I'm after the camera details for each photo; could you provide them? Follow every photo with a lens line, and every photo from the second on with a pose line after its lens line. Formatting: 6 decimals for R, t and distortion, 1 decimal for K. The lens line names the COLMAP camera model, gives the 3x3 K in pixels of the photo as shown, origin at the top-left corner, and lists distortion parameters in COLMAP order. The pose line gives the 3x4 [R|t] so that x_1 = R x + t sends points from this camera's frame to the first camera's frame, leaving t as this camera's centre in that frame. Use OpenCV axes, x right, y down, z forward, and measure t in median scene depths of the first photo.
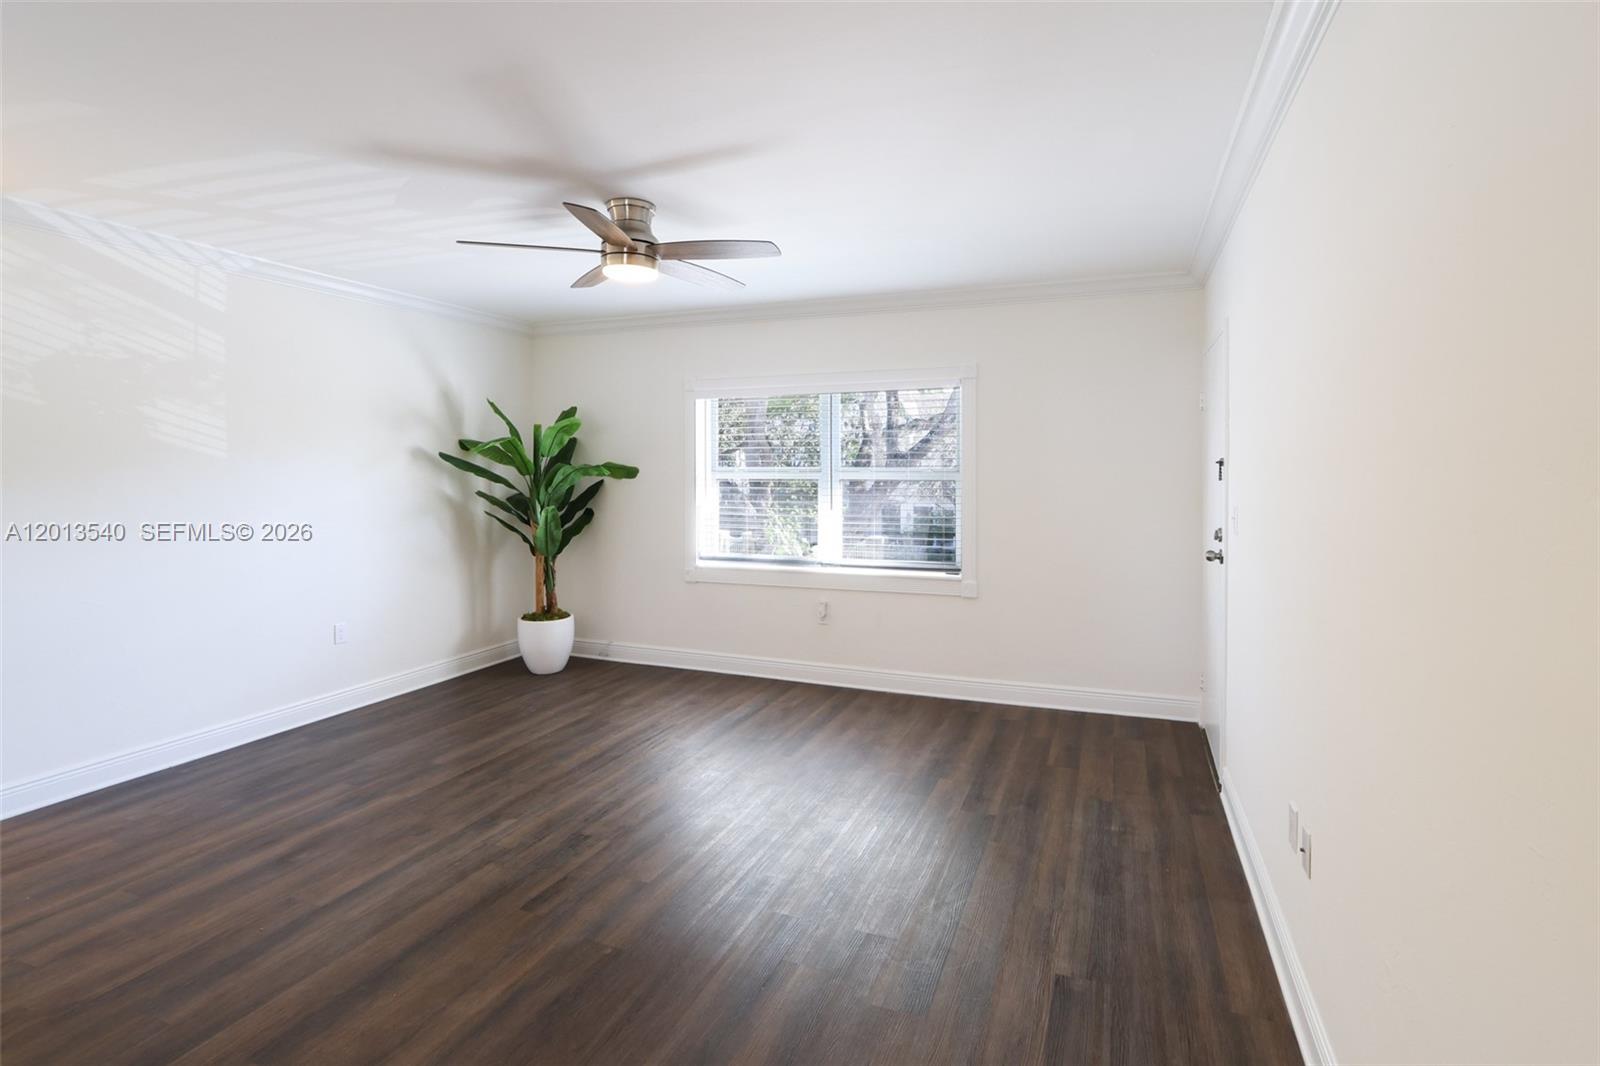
lens RADIAL K [[786.5, 0, 802.1], [0, 786.5, 471.8], [0, 0, 1]] dist [0.000263, 0.000365]
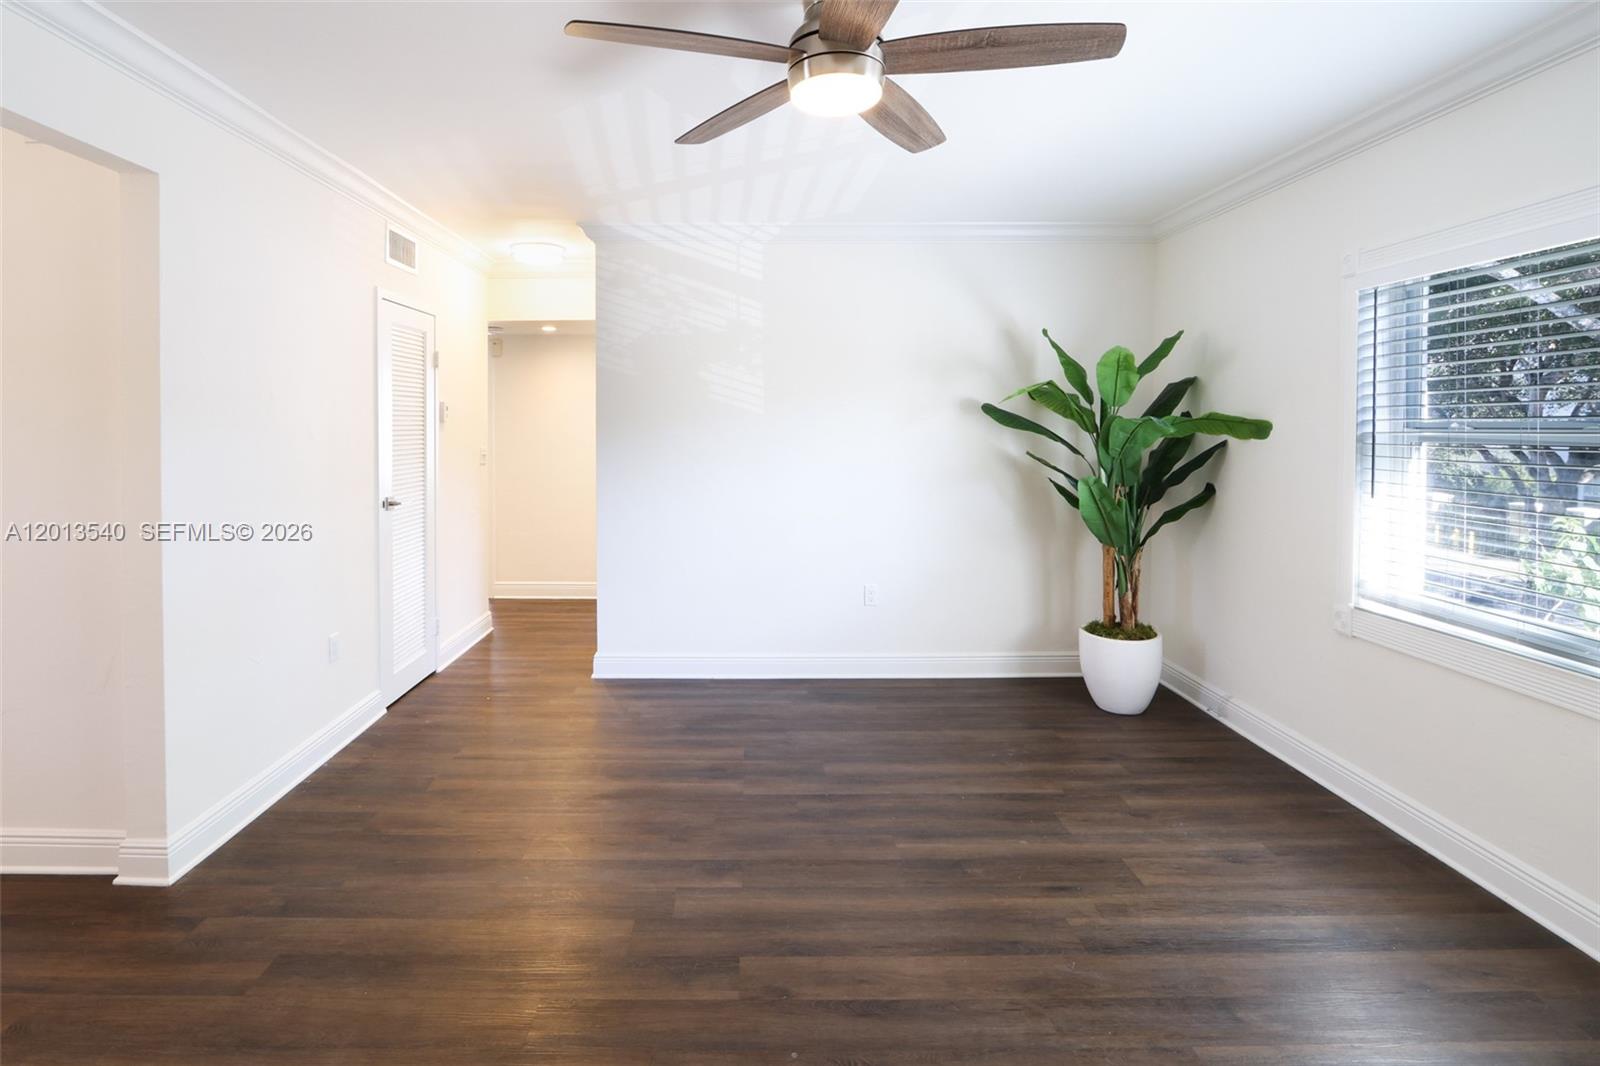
lens RADIAL K [[766.9, 0, 797.6], [0, 766.9, 438.8], [0, 0, 1]] dist [-0.010998, 0.000133]
pose [[0.377634, 0.014454, -0.925842, 0.214866], [-0.004791, 0.999895, 0.013656, 0.002383], [0.925943, -0.000721, 0.377663, 0.505176]]
